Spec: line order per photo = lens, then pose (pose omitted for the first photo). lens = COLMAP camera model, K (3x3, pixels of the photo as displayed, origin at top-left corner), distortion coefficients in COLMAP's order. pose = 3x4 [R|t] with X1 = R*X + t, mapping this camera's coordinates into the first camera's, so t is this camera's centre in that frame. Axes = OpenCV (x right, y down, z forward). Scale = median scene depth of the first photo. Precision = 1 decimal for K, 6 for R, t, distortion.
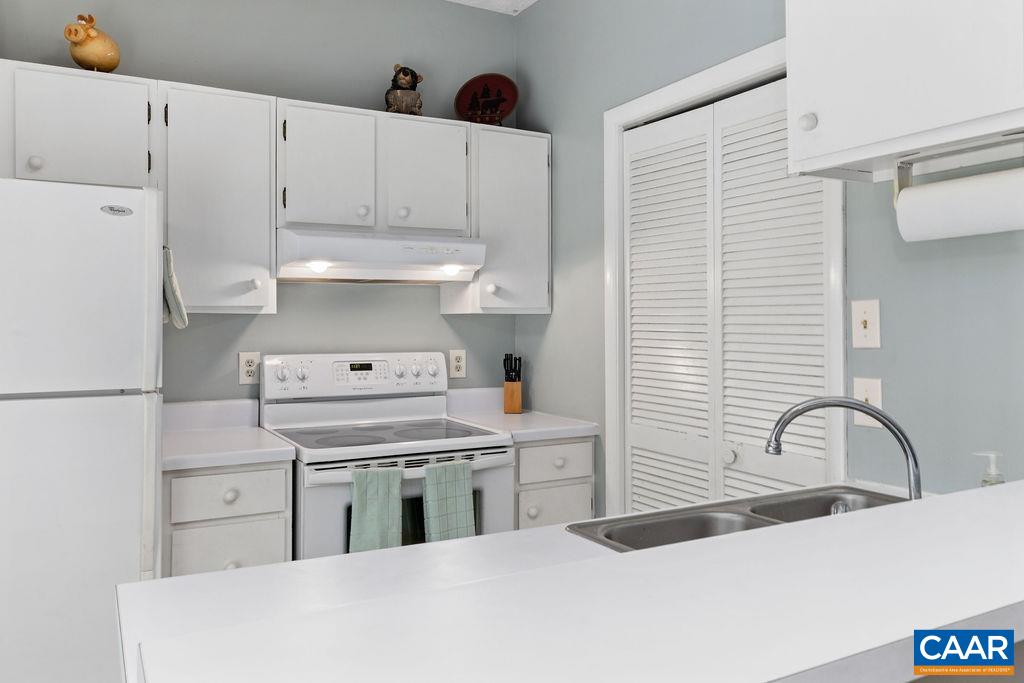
lens RADIAL K [[776.5, 0, 514.1], [0, 776.5, 322.5], [0, 0, 1]] dist [-0.001084, 0.000307]
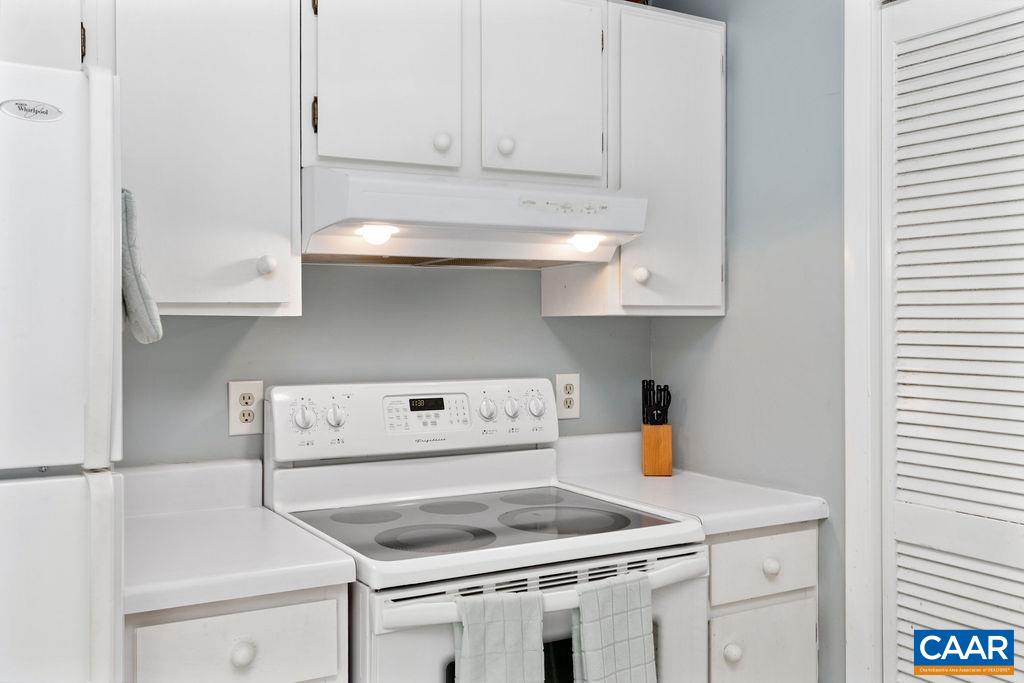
lens RADIAL K [[985.5, 0, 512.0], [0, 985.5, 341.5], [0, 0, 1]] dist [0.010922, 0.005899]
pose [[0.999998, -0.001928, -0.000364, -0.137037], [0.001934, 0.999887, 0.014940, -0.003155], [0.000336, -0.014940, 0.999888, 0.244820]]
